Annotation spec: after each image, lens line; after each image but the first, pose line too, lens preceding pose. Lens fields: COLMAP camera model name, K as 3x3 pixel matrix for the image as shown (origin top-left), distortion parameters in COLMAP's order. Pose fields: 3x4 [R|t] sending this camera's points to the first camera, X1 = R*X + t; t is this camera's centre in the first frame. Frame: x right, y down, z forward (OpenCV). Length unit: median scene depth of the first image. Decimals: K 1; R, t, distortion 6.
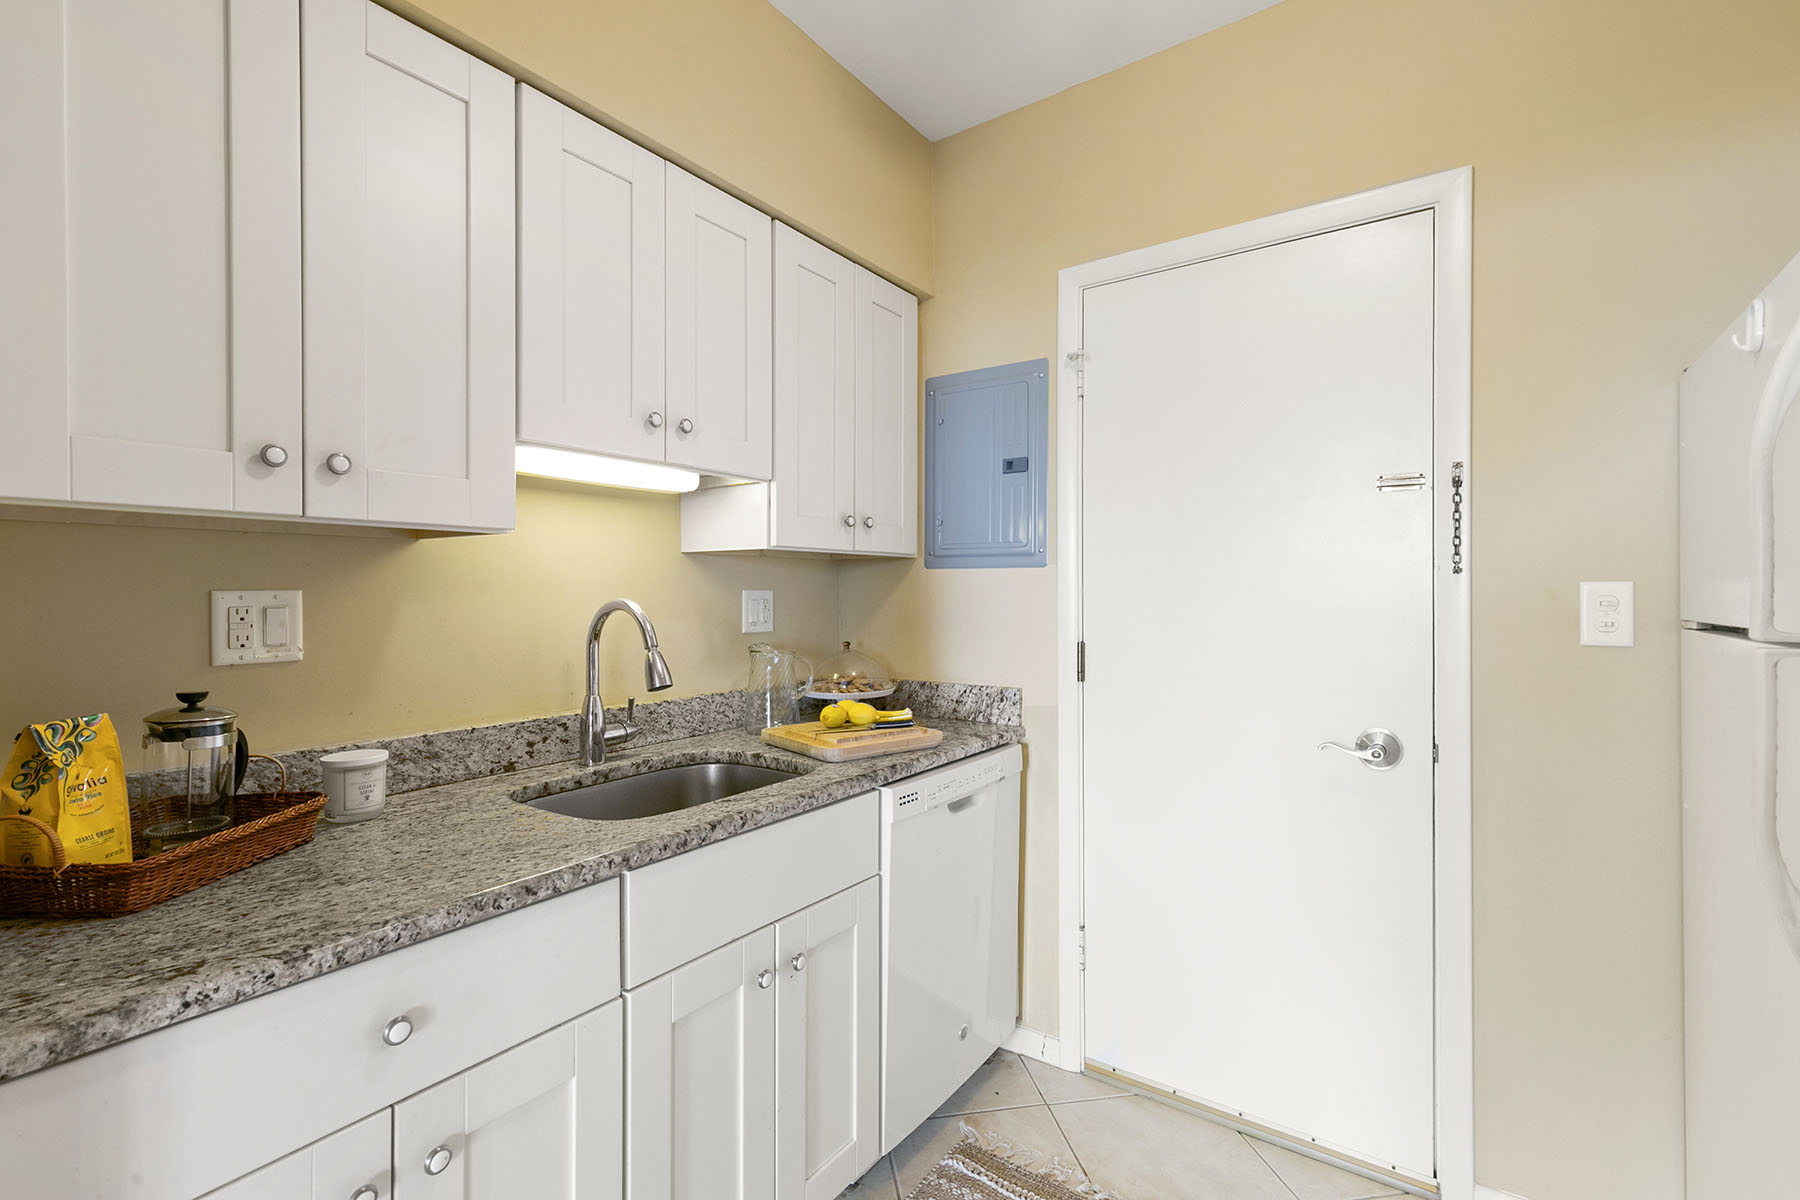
lens RADIAL K [[803.8, 0, 903.0], [0, 803.8, 591.2], [0, 0, 1]] dist [0.006700, -0.001188]
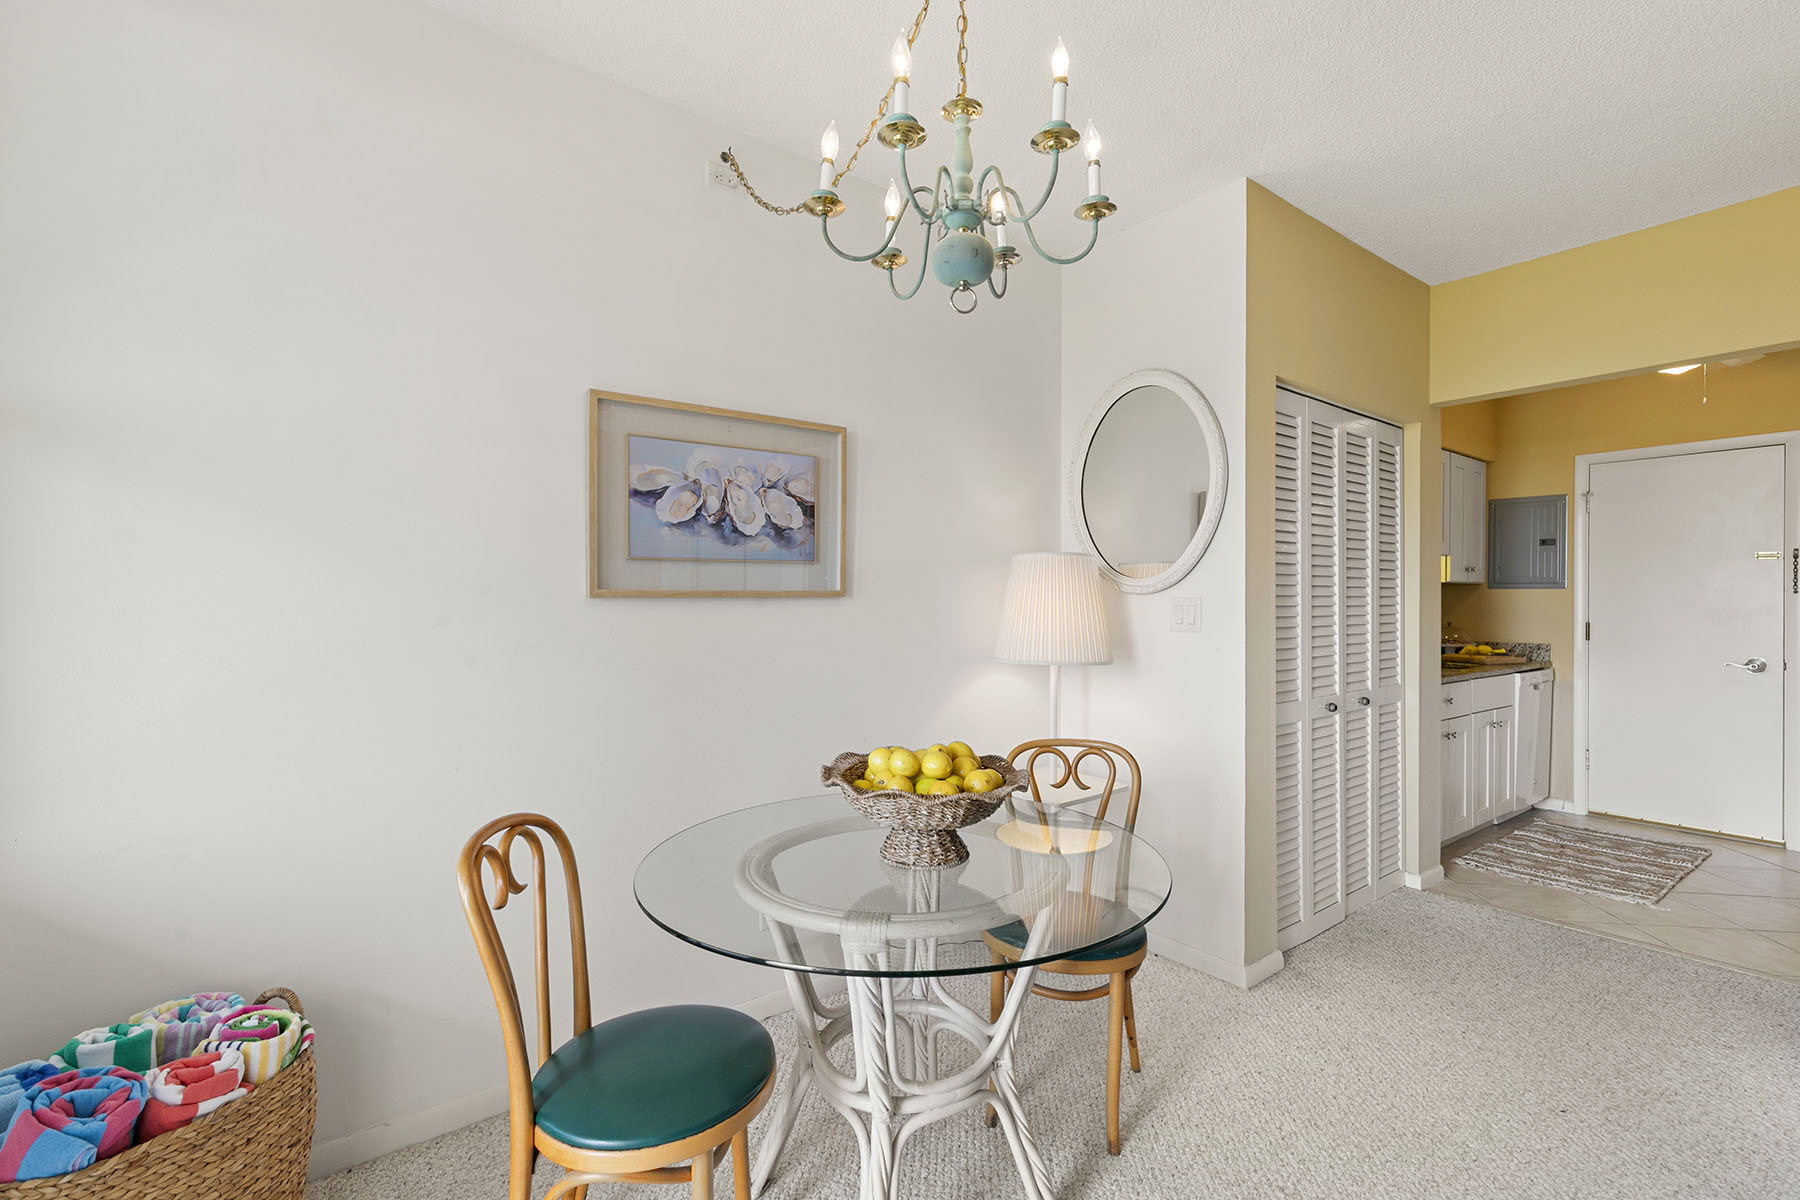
lens RADIAL K [[803.8, 0, 898.5], [0, 803.8, 597.9], [0, 0, 1]] dist [0.006700, -0.001188]
pose [[0.950895, 0.004923, -0.309473, -1.111699], [-0.004977, 0.999987, 0.000612, 0.003678], [0.309472, 0.000958, 0.950908, -2.116470]]
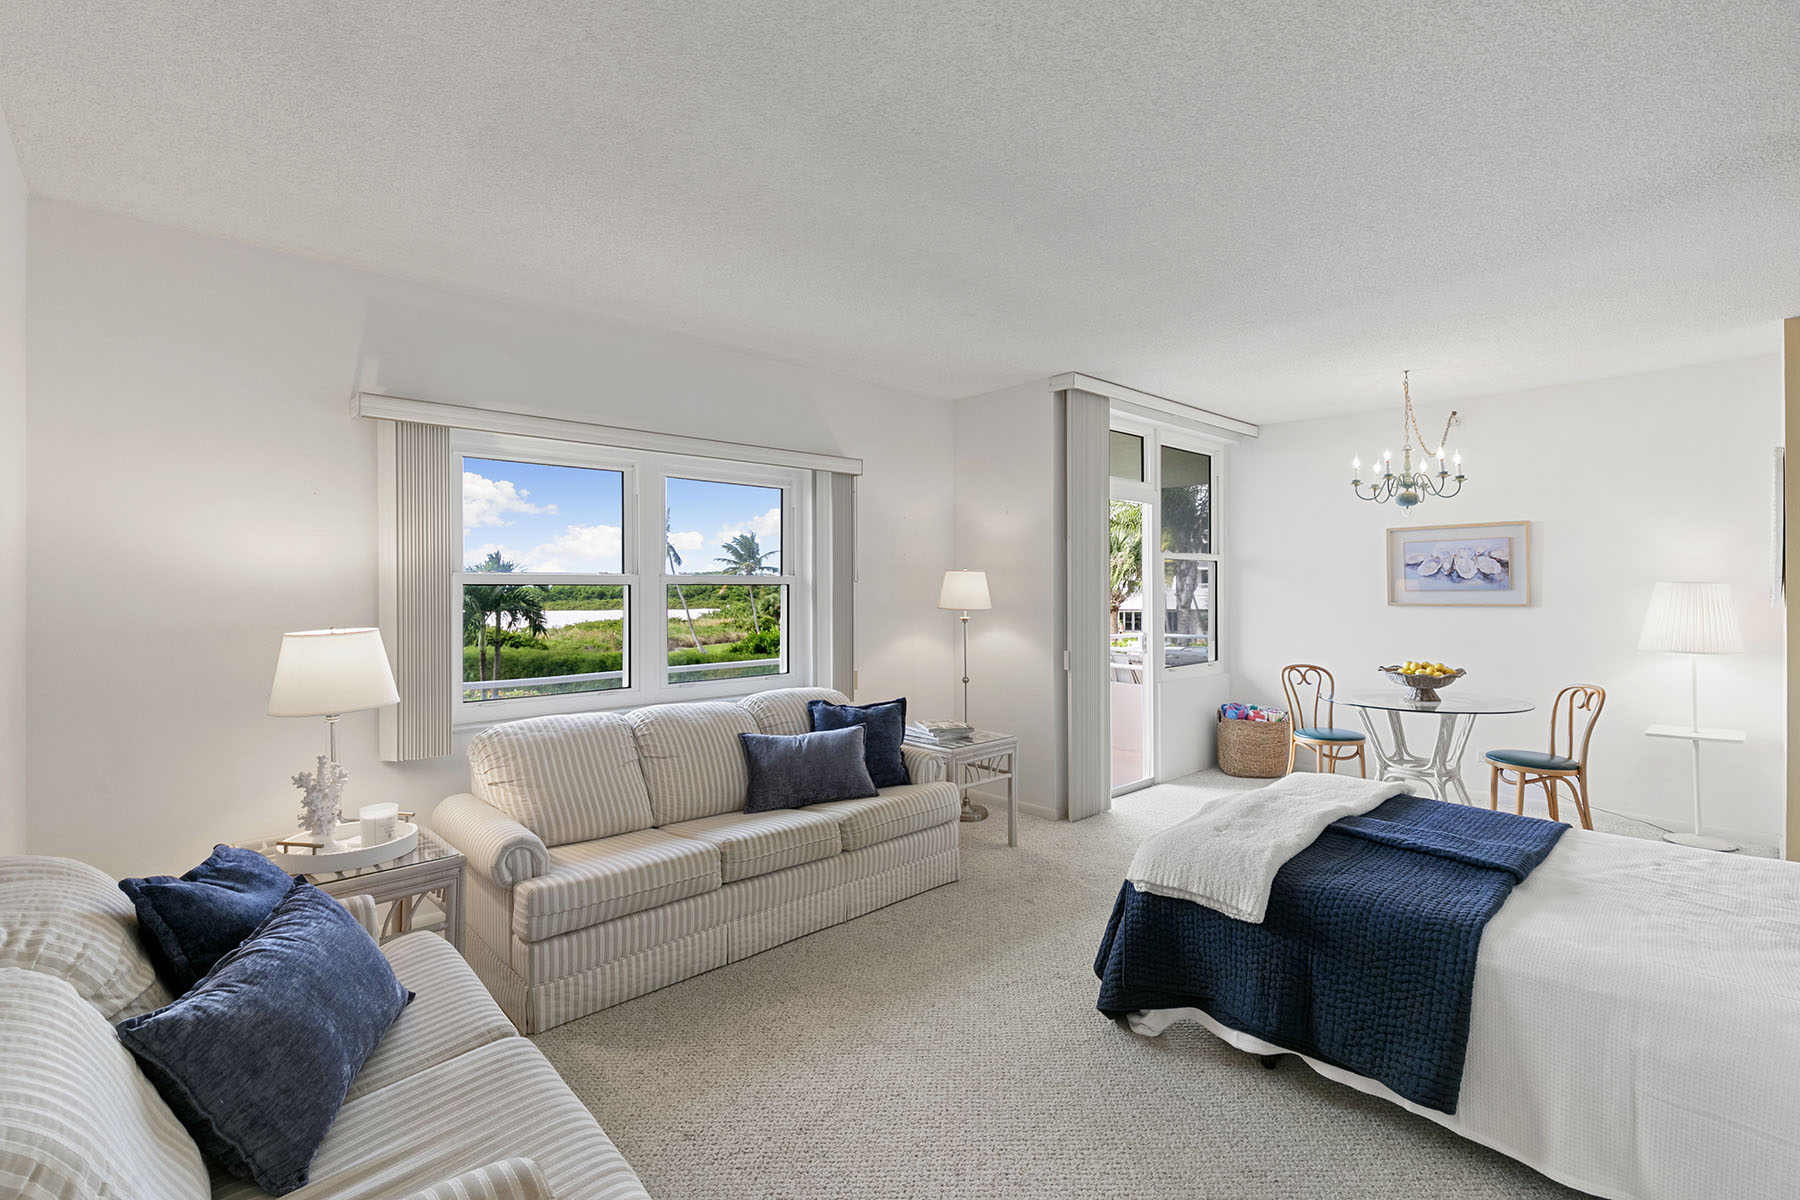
lens RADIAL K [[803.8, 0, 909.9], [0, 803.8, 591.5], [0, 0, 1]] dist [0.006700, -0.001188]
pose [[-0.204081, 0.005416, -0.978939, 1.671307], [0.006121, 0.999972, 0.004256, -0.078088], [0.978935, -0.005124, -0.204108, -2.337636]]
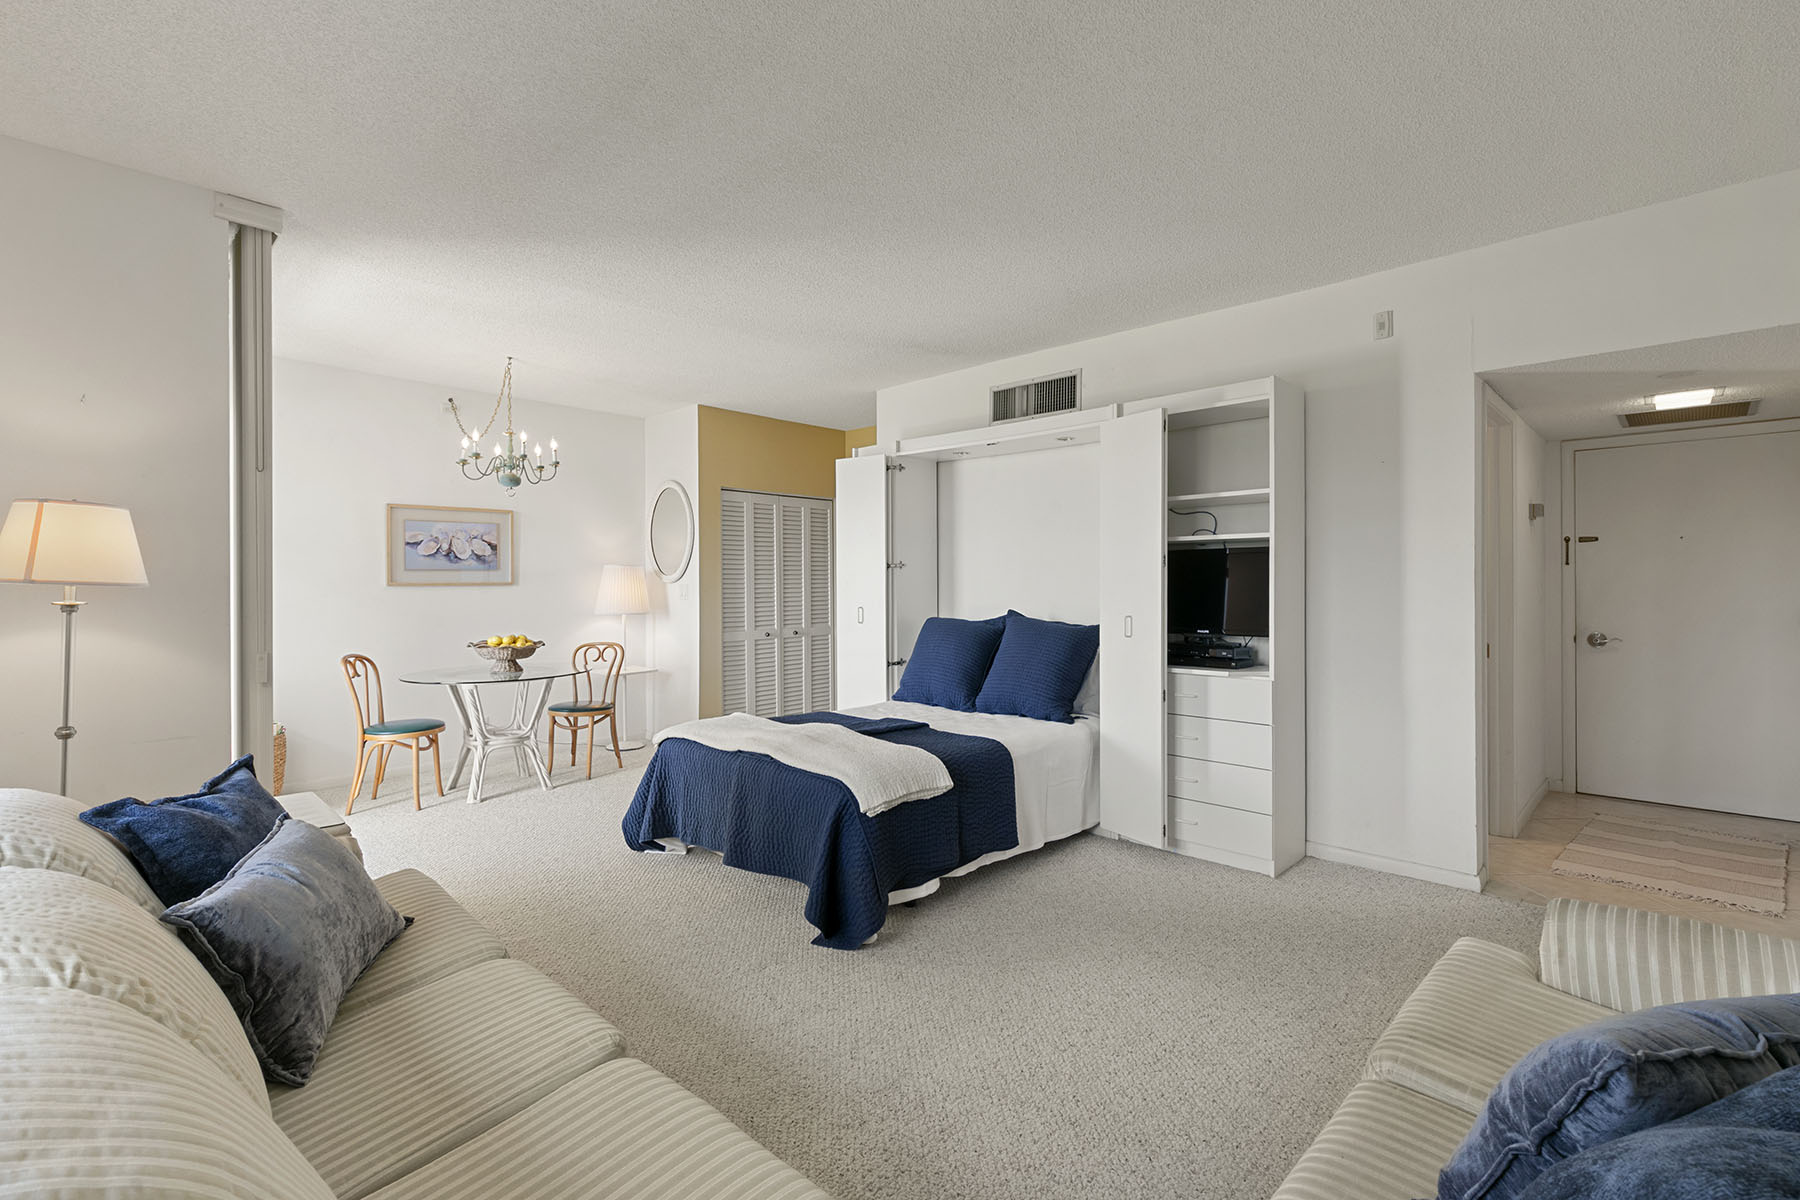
lens RADIAL K [[803.8, 0, 904.7], [0, 803.8, 586.0], [0, 0, 1]] dist [0.006700, -0.001188]
pose [[0.989651, 0.001862, -0.143486, 0.458830], [-0.001142, 0.999986, 0.005104, -0.011254], [0.143494, -0.004888, 0.989639, -3.858789]]
